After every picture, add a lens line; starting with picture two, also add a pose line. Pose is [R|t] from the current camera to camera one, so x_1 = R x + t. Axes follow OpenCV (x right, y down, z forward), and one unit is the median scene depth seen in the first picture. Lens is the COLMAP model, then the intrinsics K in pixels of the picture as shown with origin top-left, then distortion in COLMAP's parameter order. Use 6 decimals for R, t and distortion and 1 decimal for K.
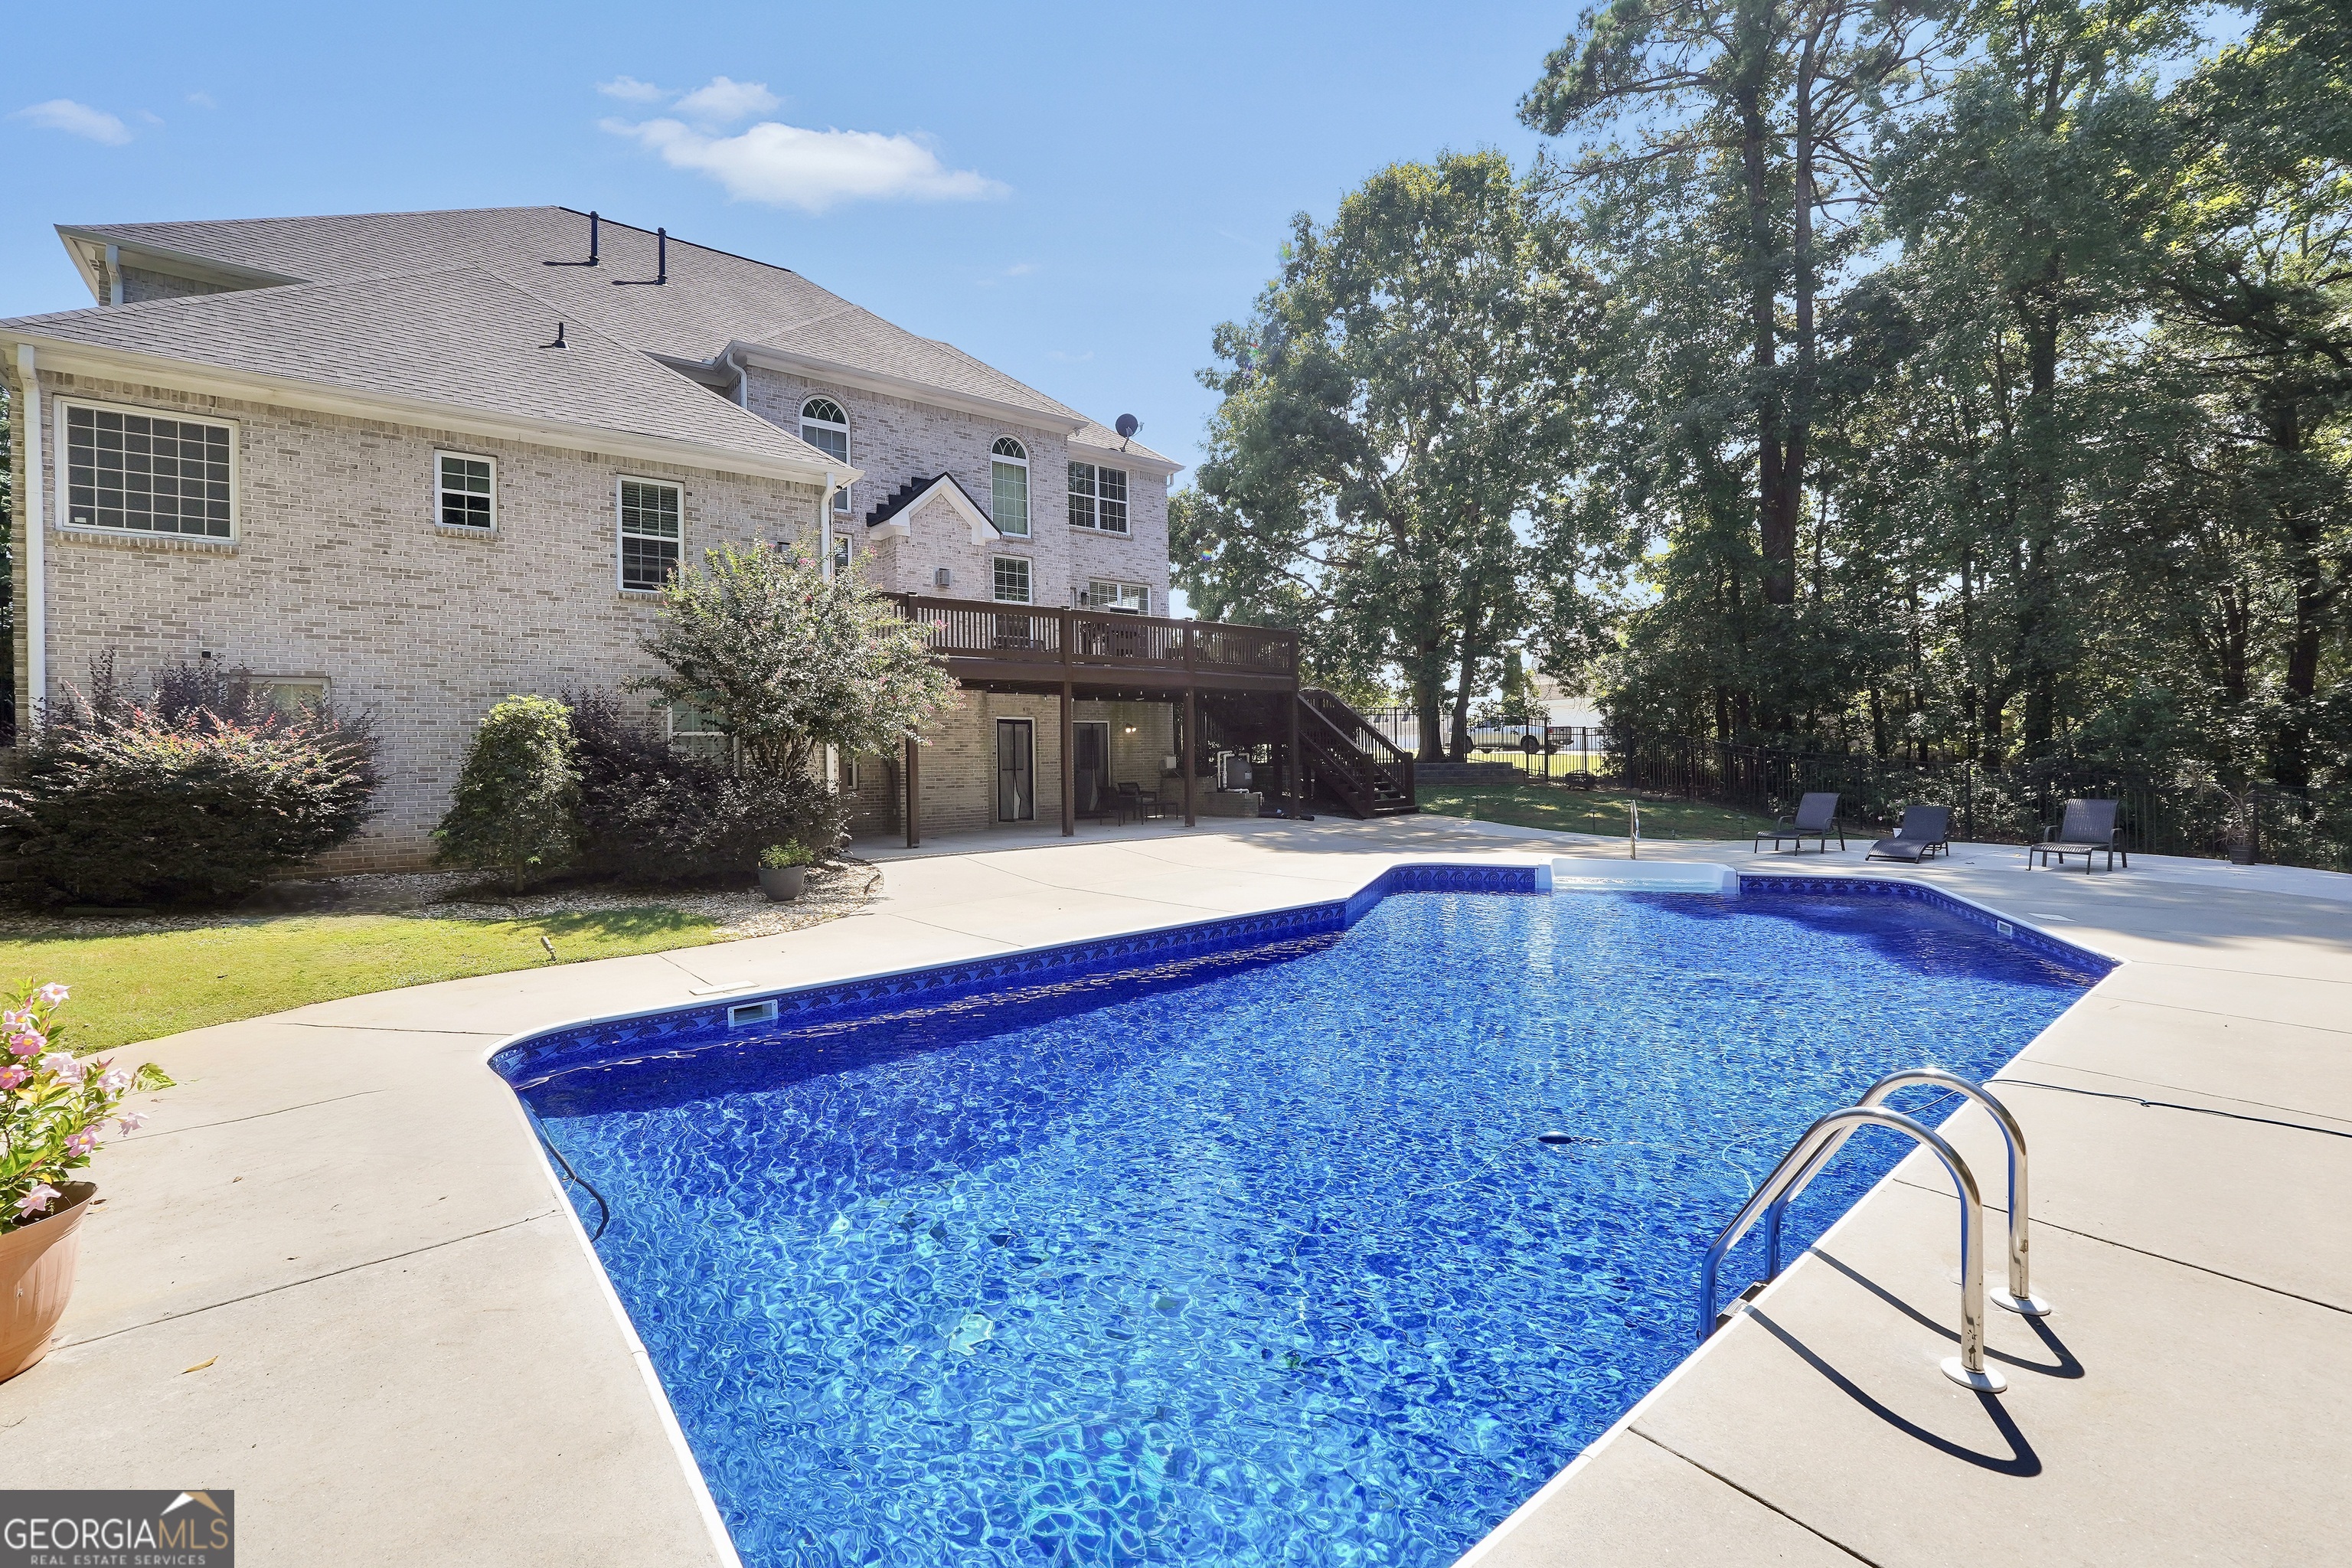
lens RADIAL K [[987.1, 0, 1172.8], [0, 987.1, 788.5], [0, 0, 1]] dist [-0.004045, -0.000262]
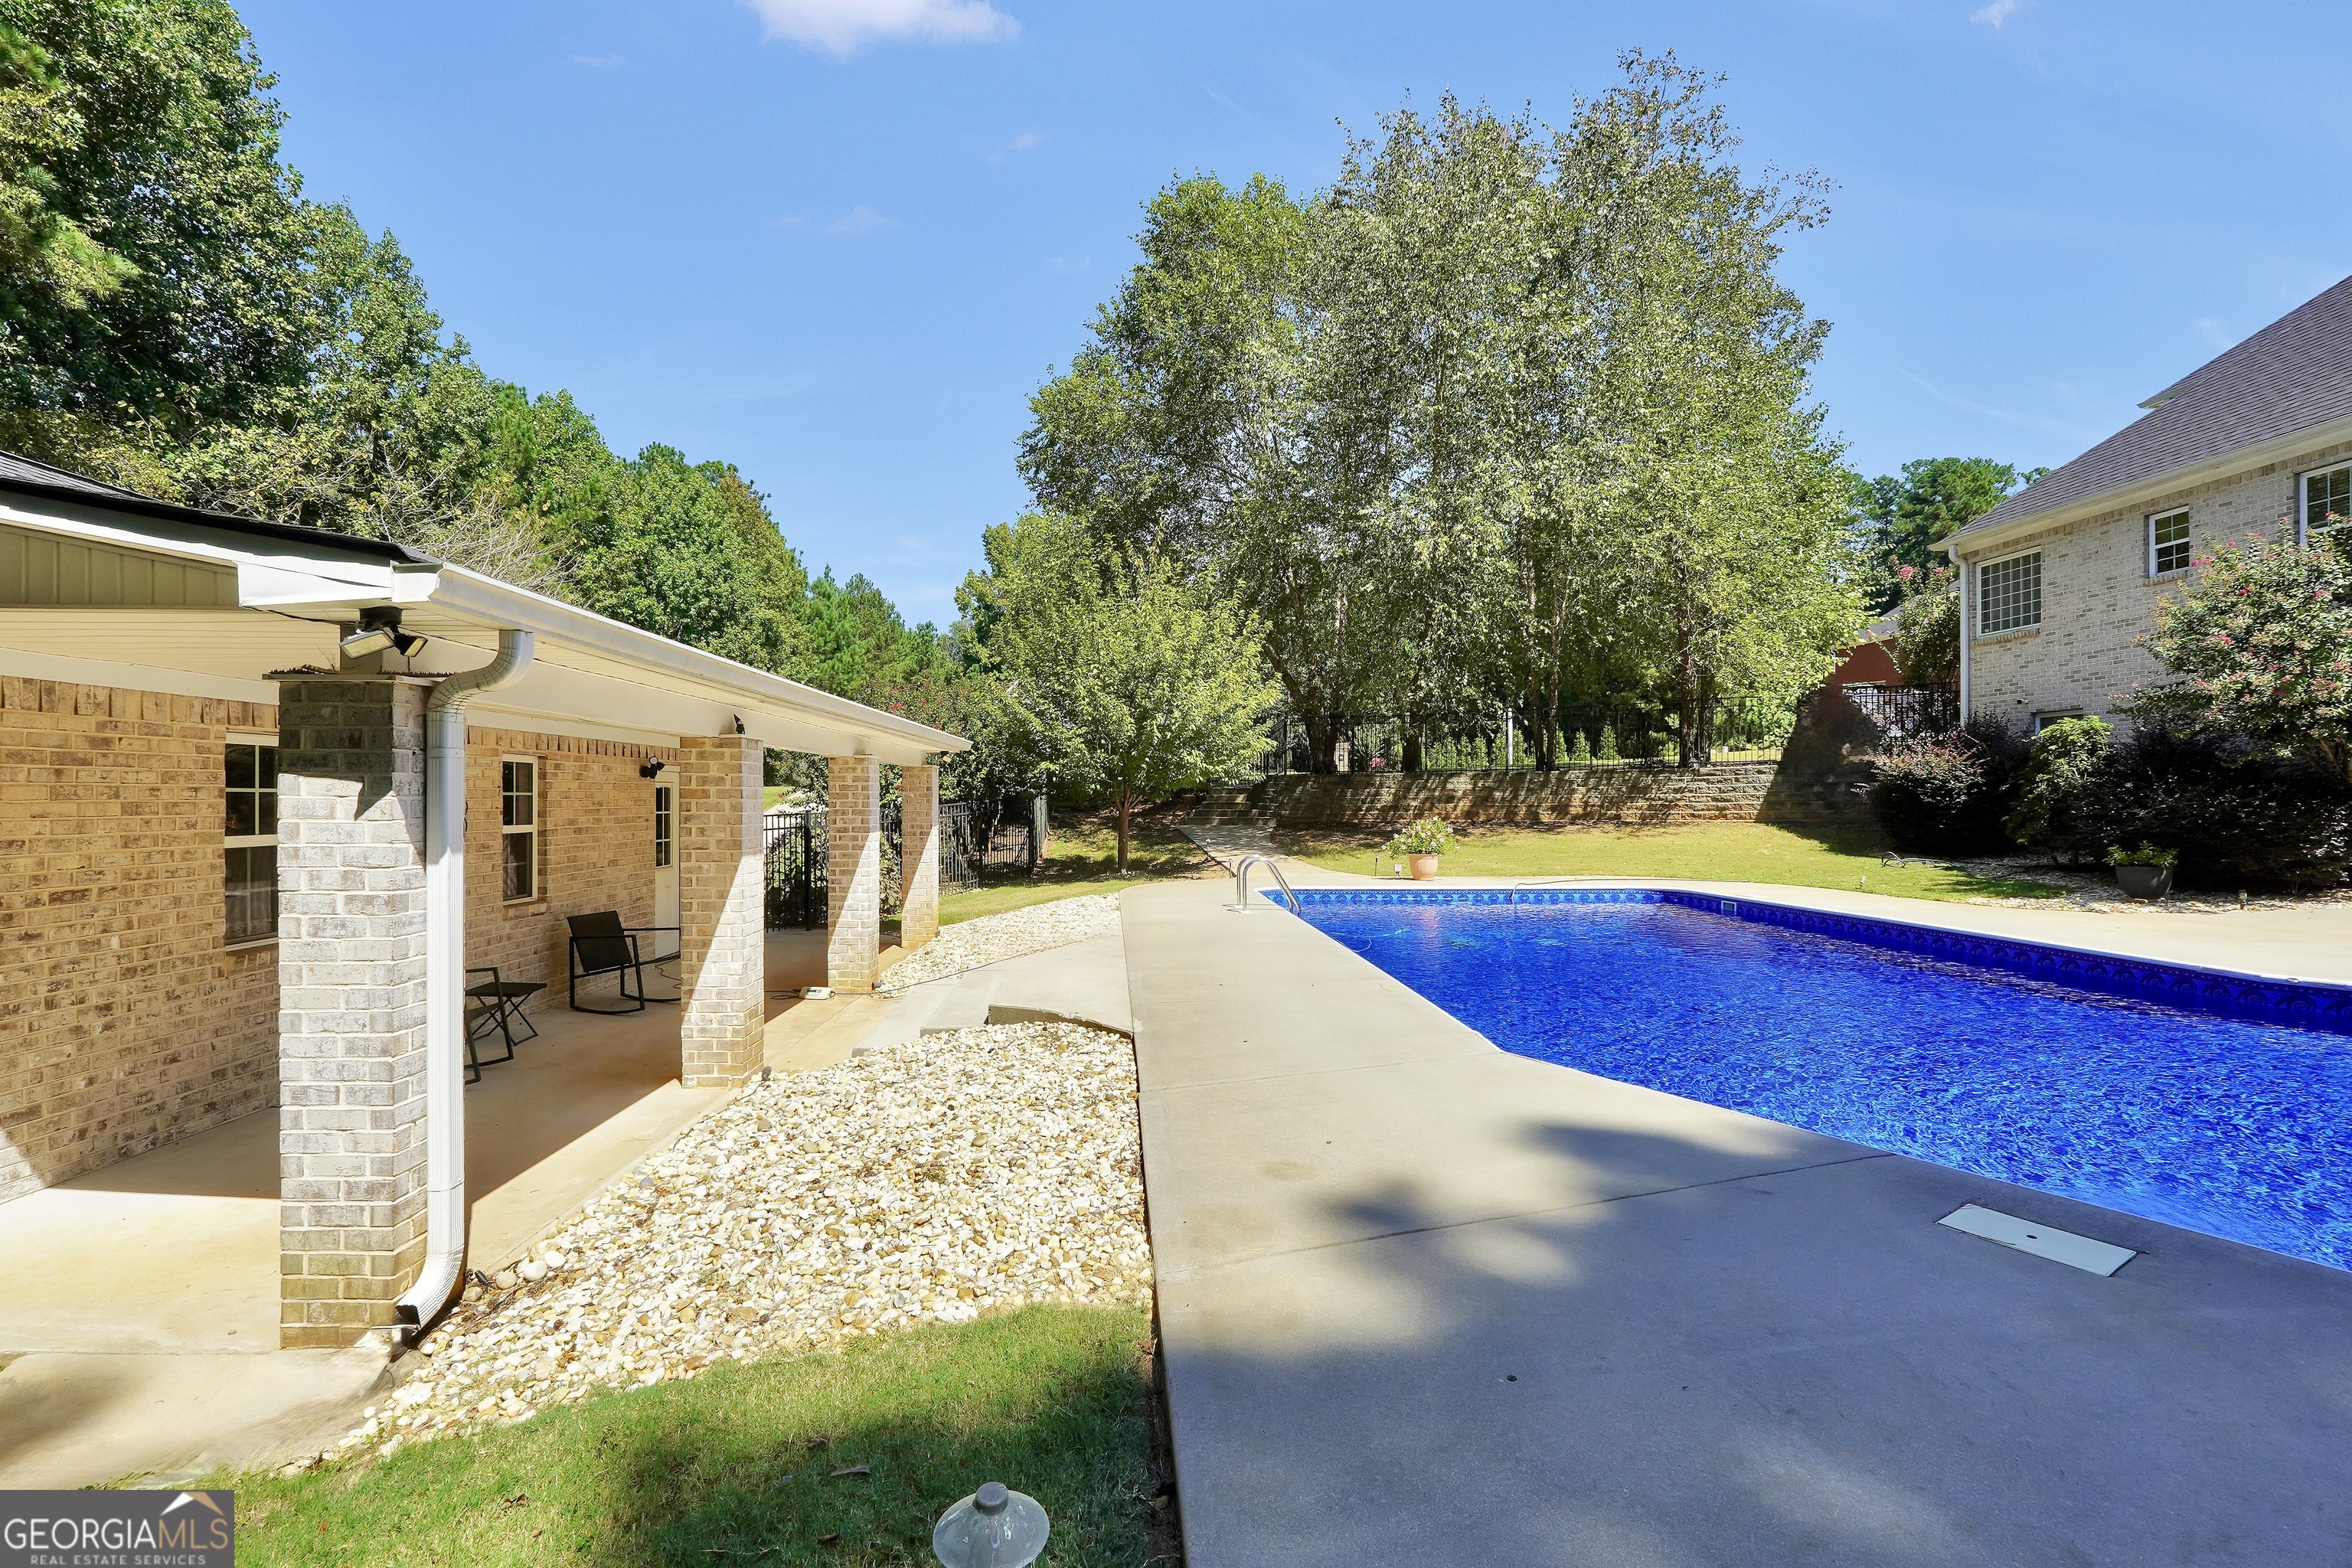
lens RADIAL K [[987.1, 0, 1172.8], [0, 987.1, 788.5], [0, 0, 1]] dist [-0.004045, -0.000262]
pose [[-0.565159, 0.011264, -0.824905, 1.048608], [-0.009412, 0.999754, 0.020100, -0.016363], [0.824928, 0.019124, -0.564914, 0.746423]]
